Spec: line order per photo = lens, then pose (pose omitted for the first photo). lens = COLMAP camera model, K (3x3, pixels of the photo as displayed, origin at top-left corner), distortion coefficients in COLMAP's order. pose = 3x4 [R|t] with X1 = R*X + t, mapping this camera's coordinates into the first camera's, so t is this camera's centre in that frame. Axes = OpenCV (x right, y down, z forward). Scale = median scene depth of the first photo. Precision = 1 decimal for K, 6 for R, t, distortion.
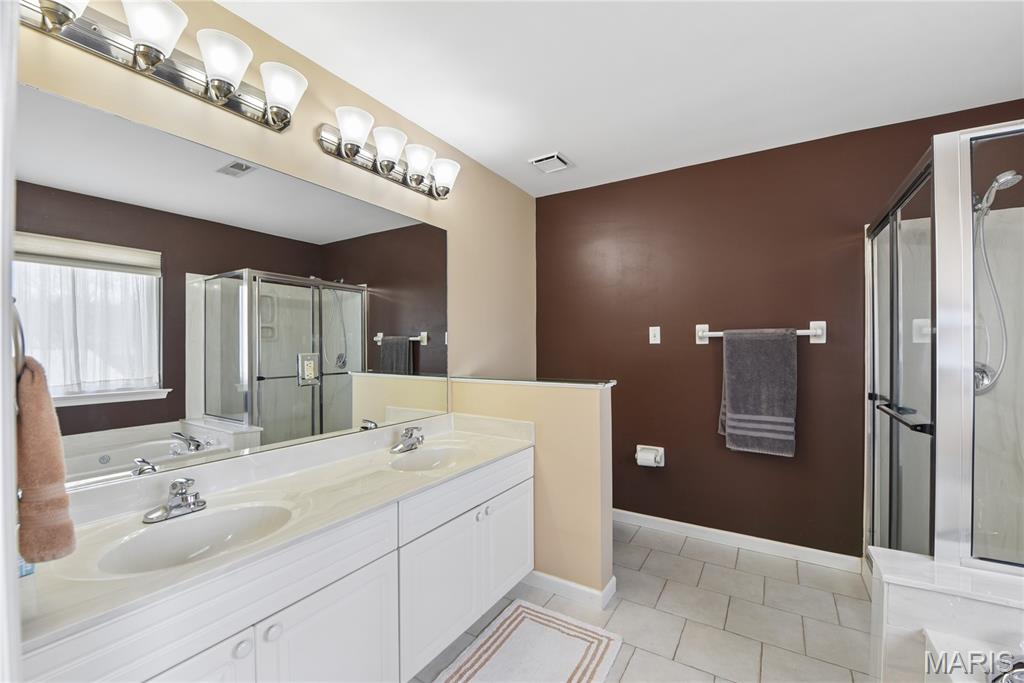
lens RADIAL K [[415.3, 0, 510.6], [0, 415.3, 345.4], [0, 0, 1]] dist [-0.019577, -0.000685]
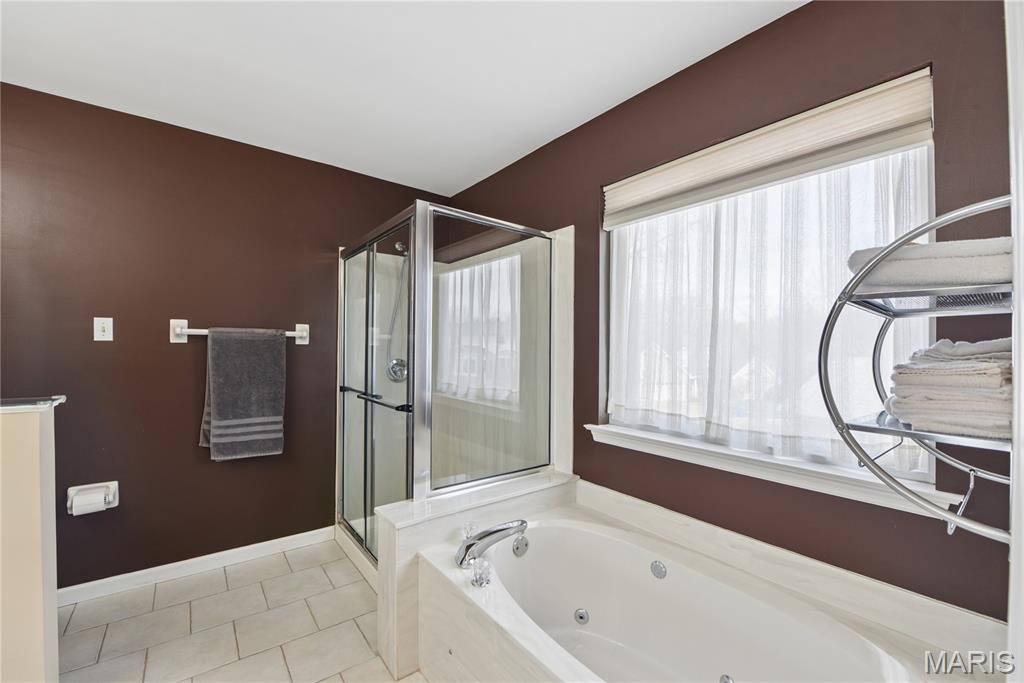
lens RADIAL K [[415.3, 0, 510.6], [0, 415.3, 345.4], [0, 0, 1]] dist [-0.019577, -0.000685]
pose [[0.331335, 0.015193, 0.943391, -0.106106], [-0.014794, 0.999831, -0.010906, 0.001220], [-0.943397, -0.010343, 0.331504, 0.109497]]
